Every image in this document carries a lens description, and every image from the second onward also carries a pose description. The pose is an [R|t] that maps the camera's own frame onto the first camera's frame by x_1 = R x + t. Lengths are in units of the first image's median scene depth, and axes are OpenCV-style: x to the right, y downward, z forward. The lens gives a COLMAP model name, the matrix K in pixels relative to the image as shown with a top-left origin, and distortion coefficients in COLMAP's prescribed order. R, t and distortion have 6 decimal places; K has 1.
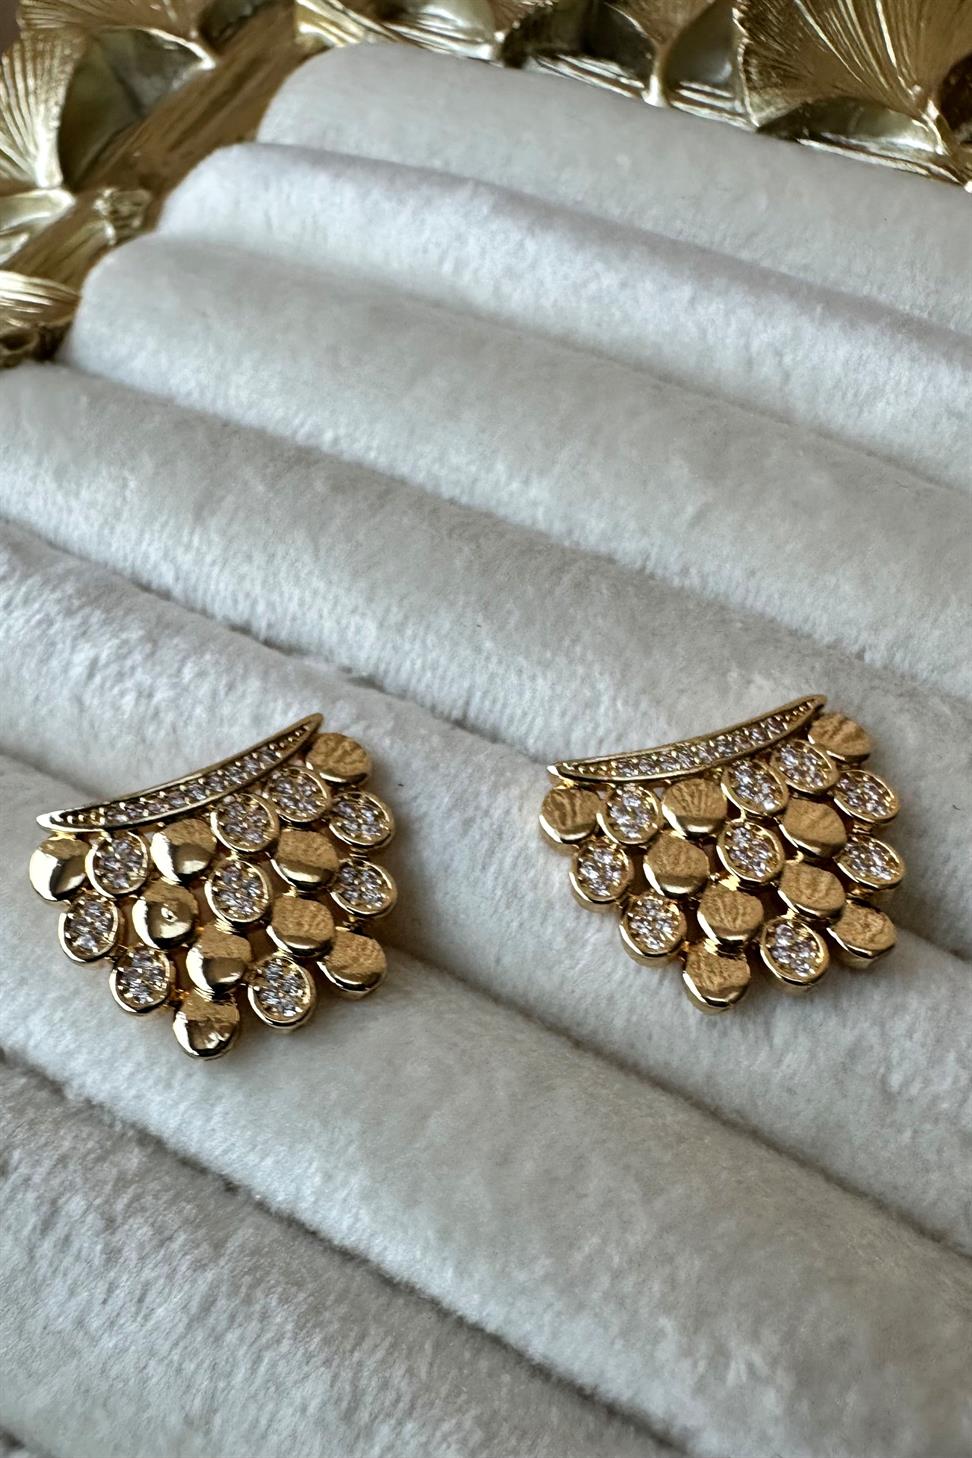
lens RADIAL K [[1074.3, 0, 484.1], [0, 1074.3, 859.1], [0, 0, 1]] dist [-0.007142, 0.001155]
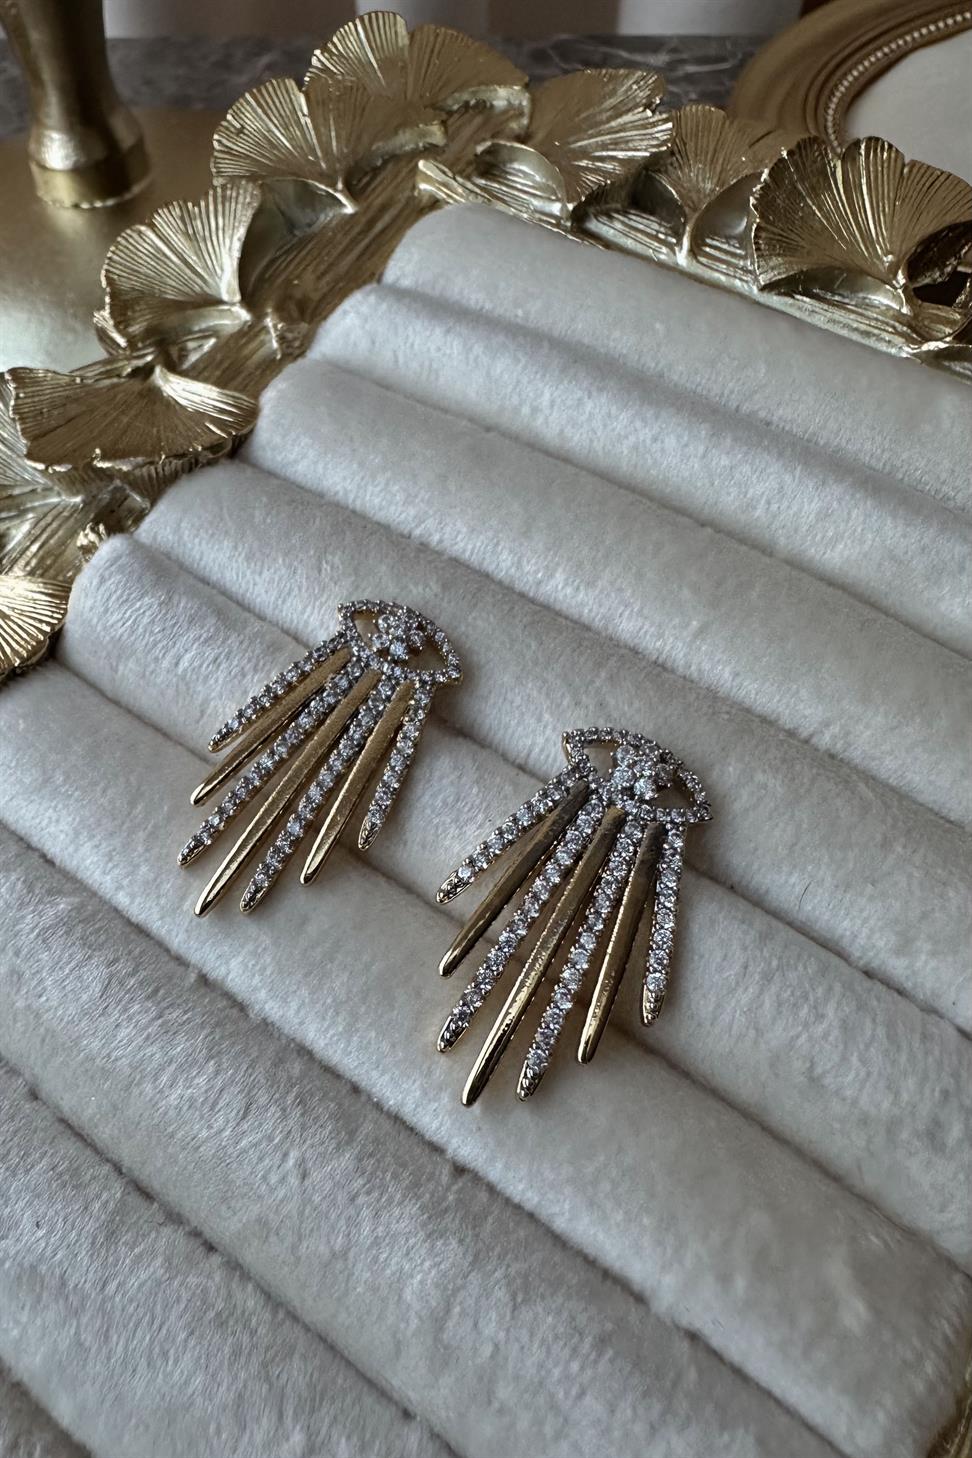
lens RADIAL K [[1046.8, 0, 366.7], [0, 1046.8, 637.5], [0, 0, 1]] dist [0.003395, -0.006904]
pose [[0.994542, 0.081020, -0.065742, -0.121978], [-0.083191, 0.996052, -0.030982, -0.193959], [0.062972, 0.036282, 0.997356, -0.333988]]
